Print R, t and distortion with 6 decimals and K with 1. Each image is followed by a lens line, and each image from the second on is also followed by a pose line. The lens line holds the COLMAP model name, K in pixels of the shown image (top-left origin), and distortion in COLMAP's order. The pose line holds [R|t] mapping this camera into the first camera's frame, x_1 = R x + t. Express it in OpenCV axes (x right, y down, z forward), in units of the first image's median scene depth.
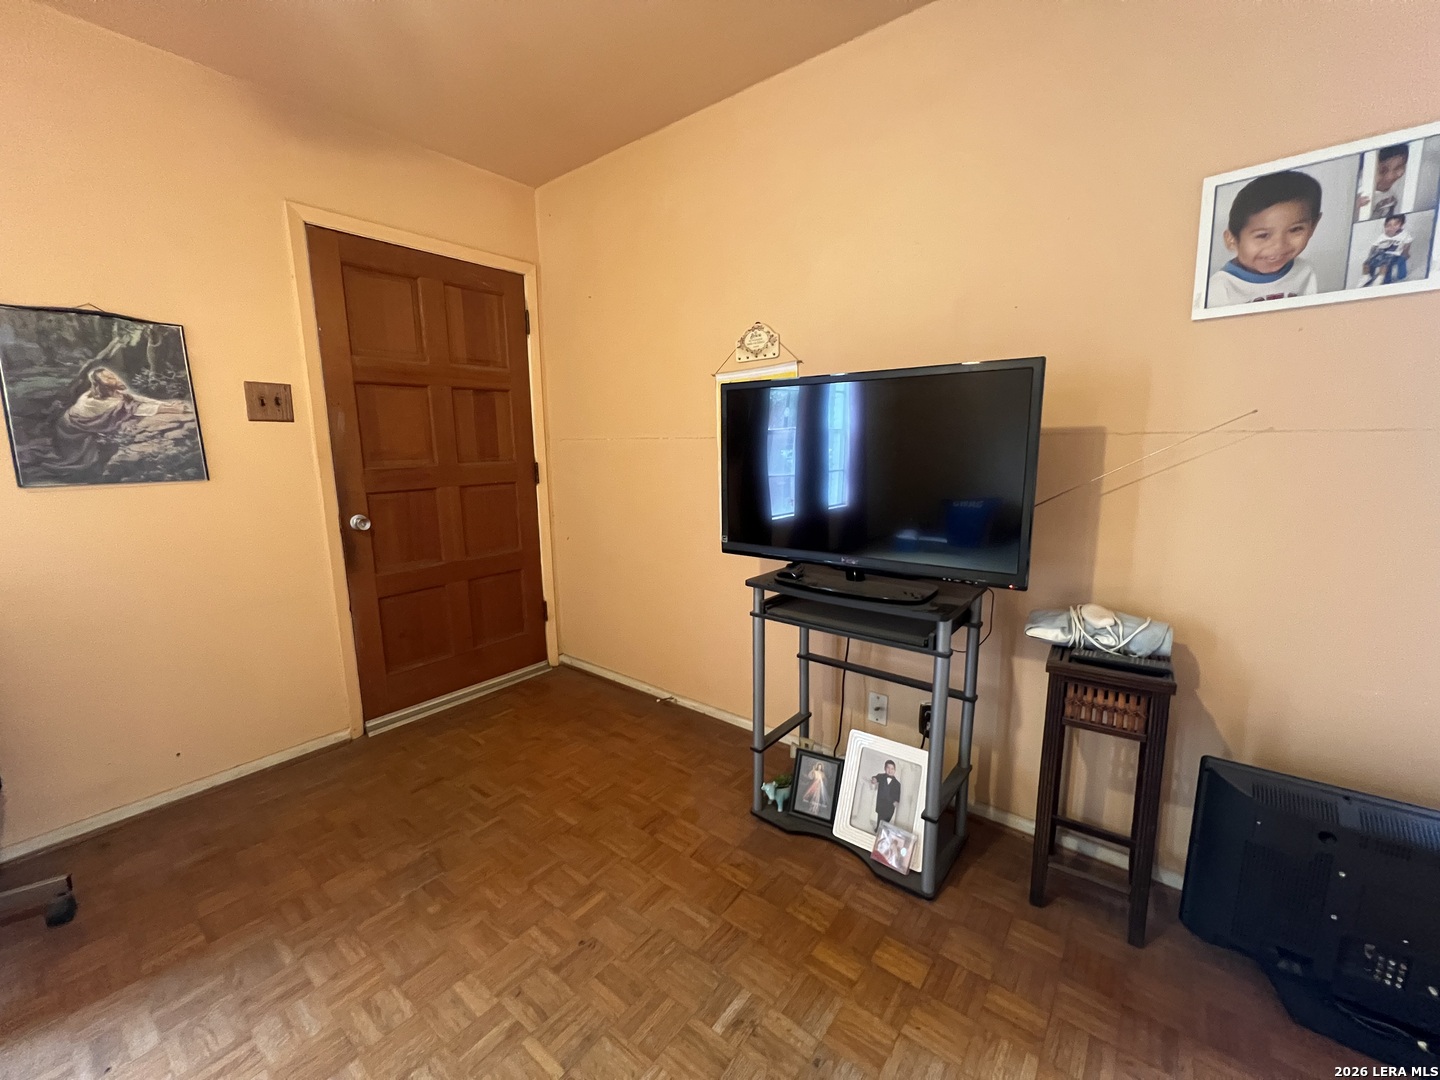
lens RADIAL K [[577.1, 0, 719.7], [0, 577.1, 536.7], [0, 0, 1]] dist [-0.003151, 0.000756]
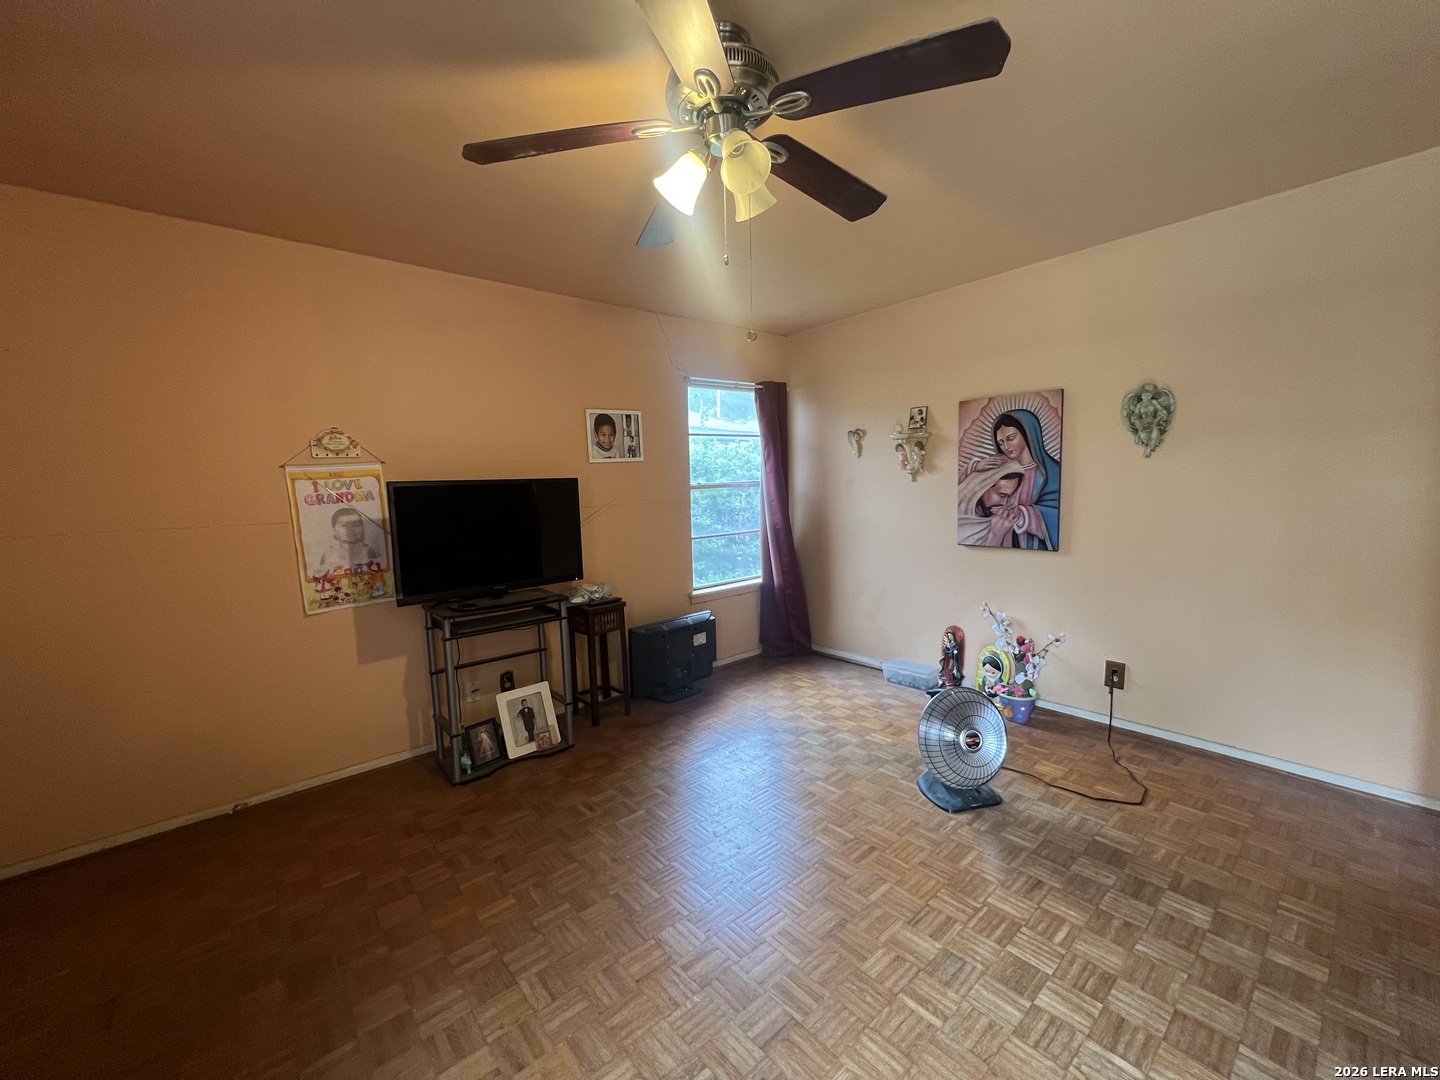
lens RADIAL K [[577.1, 0, 719.7], [0, 577.1, 536.7], [0, 0, 1]] dist [-0.003151, 0.000756]
pose [[0.191953, -0.086225, 0.977609, -1.500024], [0.187966, 0.980922, 0.049610, -0.076836], [-0.963236, 0.174234, 0.204498, 0.000756]]
